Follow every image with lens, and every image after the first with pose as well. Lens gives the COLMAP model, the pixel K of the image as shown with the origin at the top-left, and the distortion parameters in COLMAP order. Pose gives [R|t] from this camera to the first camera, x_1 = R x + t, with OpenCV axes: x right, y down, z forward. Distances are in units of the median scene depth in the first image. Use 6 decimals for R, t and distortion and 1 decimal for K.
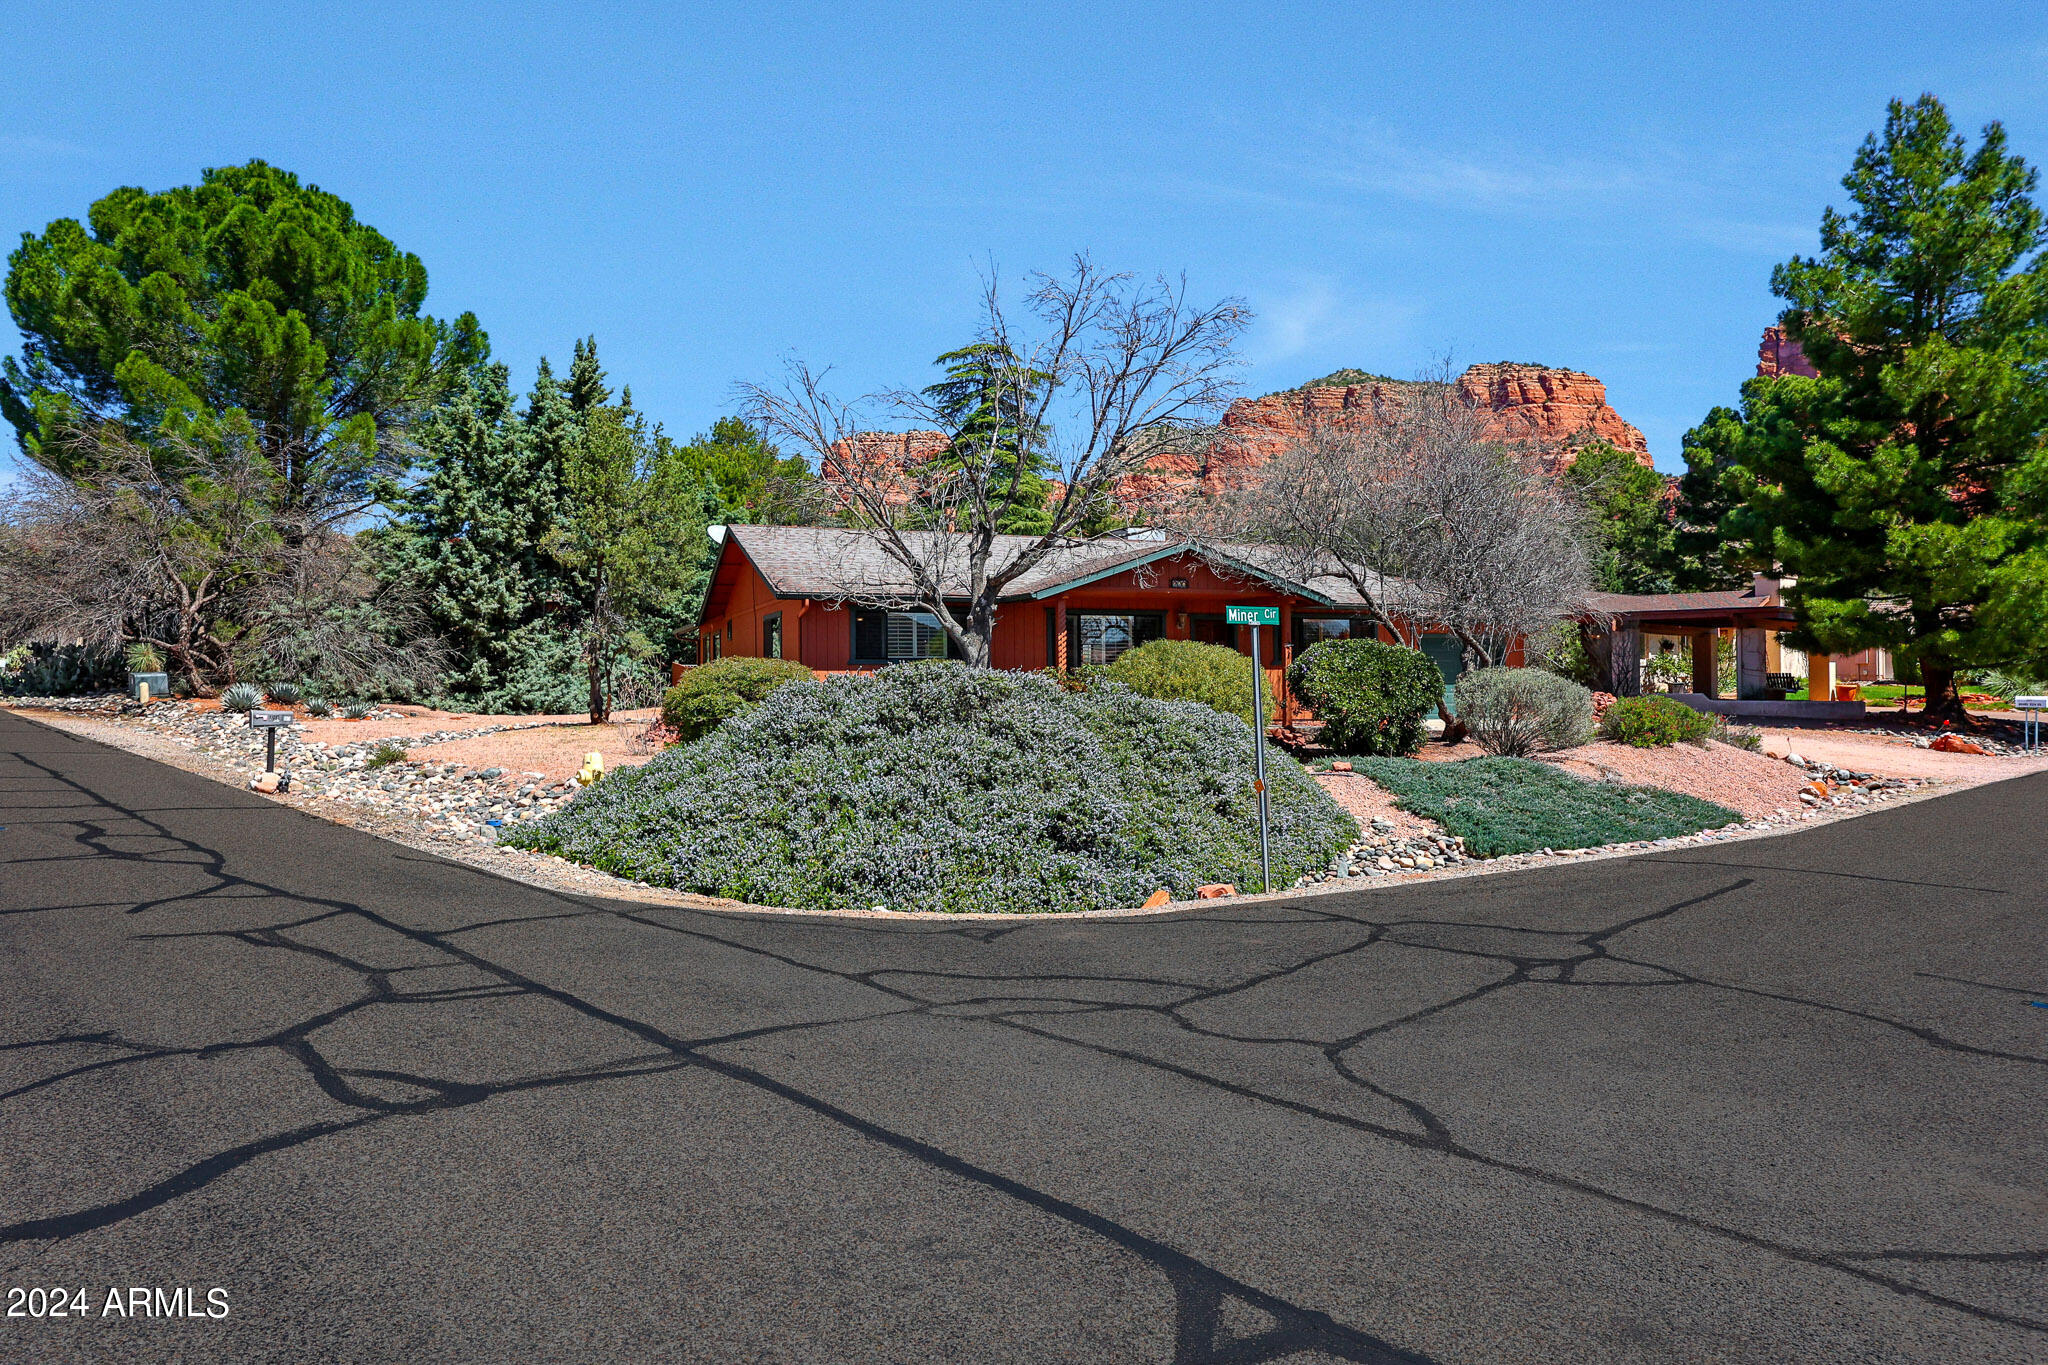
lens RADIAL K [[1351.3, 0, 1022.2], [0, 1351.3, 674.7], [0, 0, 1]] dist [0.029721, -0.001973]
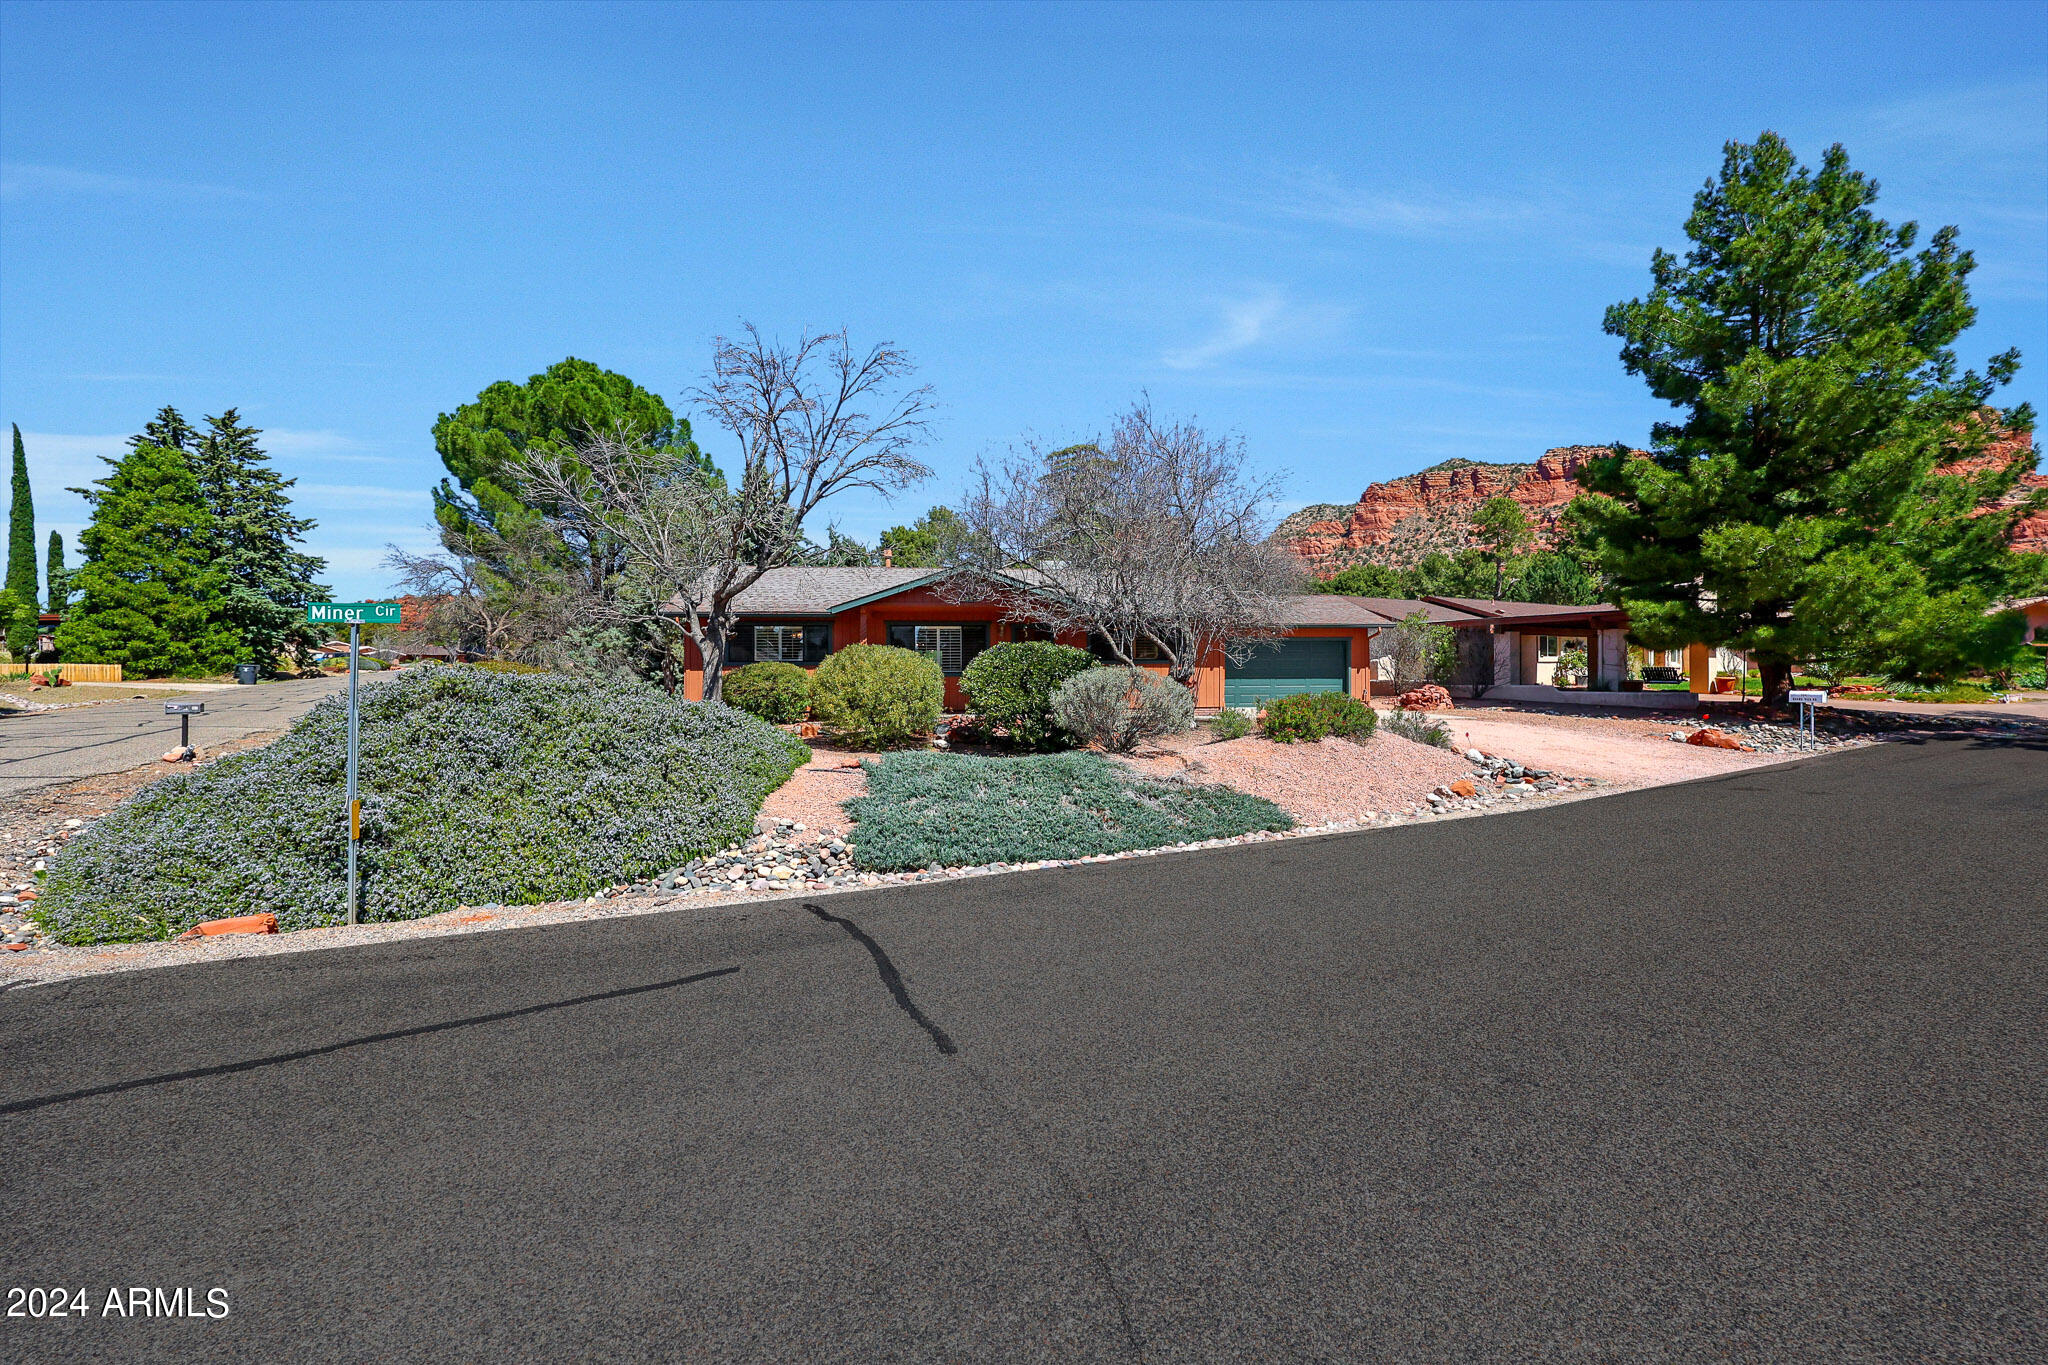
lens RADIAL K [[827.2, 0, 1029.3], [0, 827.2, 681.8], [0, 0, 1]] dist [0.013287, 0.000199]
pose [[0.968391, -0.001670, -0.249433, 0.274324], [0.005351, 0.999887, 0.014083, -0.001644], [0.249381, -0.014973, 0.968290, 0.218721]]
